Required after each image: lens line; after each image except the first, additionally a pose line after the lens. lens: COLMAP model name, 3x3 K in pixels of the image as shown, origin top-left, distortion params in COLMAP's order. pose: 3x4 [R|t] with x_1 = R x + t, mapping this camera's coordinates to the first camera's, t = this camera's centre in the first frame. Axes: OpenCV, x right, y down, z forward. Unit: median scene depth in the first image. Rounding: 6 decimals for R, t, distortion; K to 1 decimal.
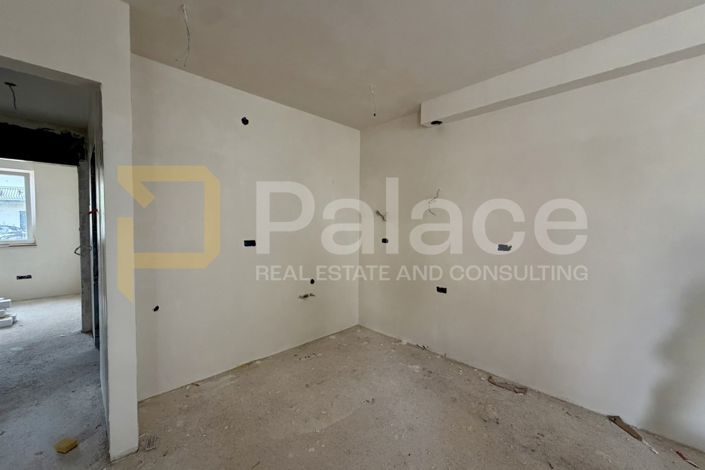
lens RADIAL K [[283.4, 0, 353.5], [0, 283.4, 233.7], [0, 0, 1]] dist [-0.001734, 0.000255]
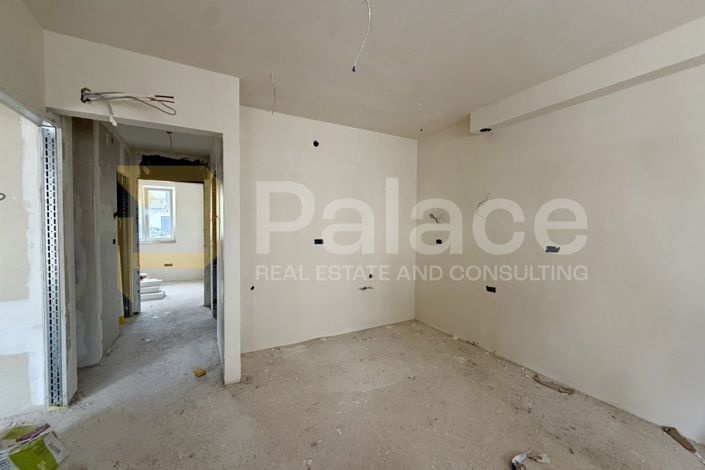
lens RADIAL K [[283.4, 0, 352.1], [0, 283.4, 233.1], [0, 0, 1]] dist [-0.001734, 0.000255]
pose [[0.963511, 0.005899, -0.267605, 0.113178], [-0.008798, 0.999915, -0.009635, 0.007930], [0.267525, 0.011637, 0.963481, -0.166634]]
